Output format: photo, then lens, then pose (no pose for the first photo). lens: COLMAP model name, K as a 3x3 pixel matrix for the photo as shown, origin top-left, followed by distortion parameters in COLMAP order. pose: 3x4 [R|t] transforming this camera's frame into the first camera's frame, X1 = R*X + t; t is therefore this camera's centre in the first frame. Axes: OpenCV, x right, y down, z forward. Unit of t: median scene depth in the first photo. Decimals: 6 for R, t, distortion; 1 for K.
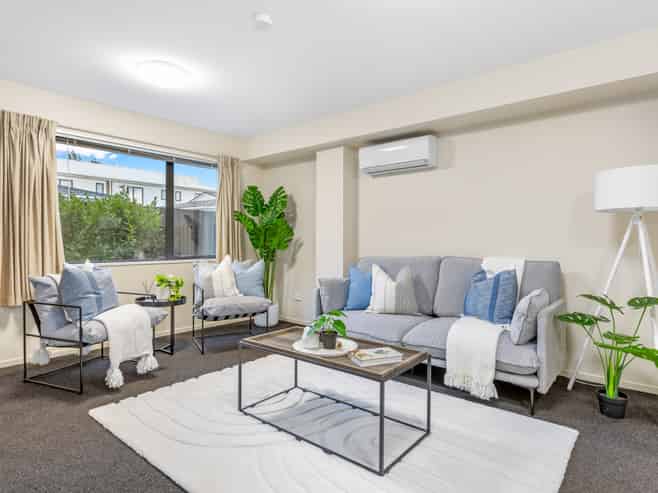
lens RADIAL K [[381.0, 0, 327.5], [0, 381.0, 243.5], [0, 0, 1]] dist [-0.017009, -0.001780]
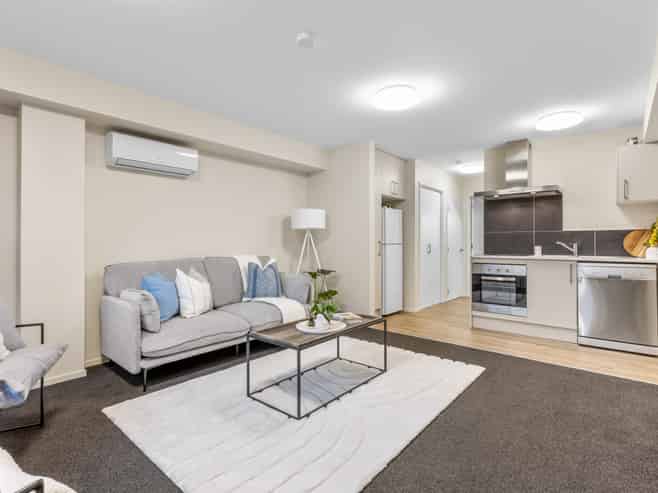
lens RADIAL K [[339.4, 0, 325.1], [0, 339.4, 241.8], [0, 0, 1]] dist [0.002150, -0.001734]
pose [[0.013647, 0.000058, 0.999907, -0.709158], [0.005628, 0.999984, -0.000135, -0.011745], [-0.999891, 0.005629, 0.013646, 0.588474]]
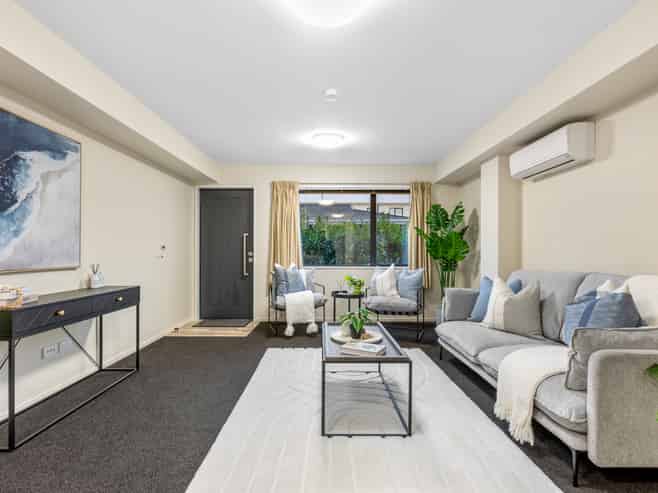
lens RADIAL K [[339.4, 0, 327.6], [0, 339.4, 252.8], [0, 0, 1]] dist [0.002150, -0.001734]
pose [[0.637640, -0.000953, -0.770334, 0.489375], [-0.001926, 0.999994, -0.002832, -0.002308], [0.770332, 0.003289, 0.637634, 0.127295]]
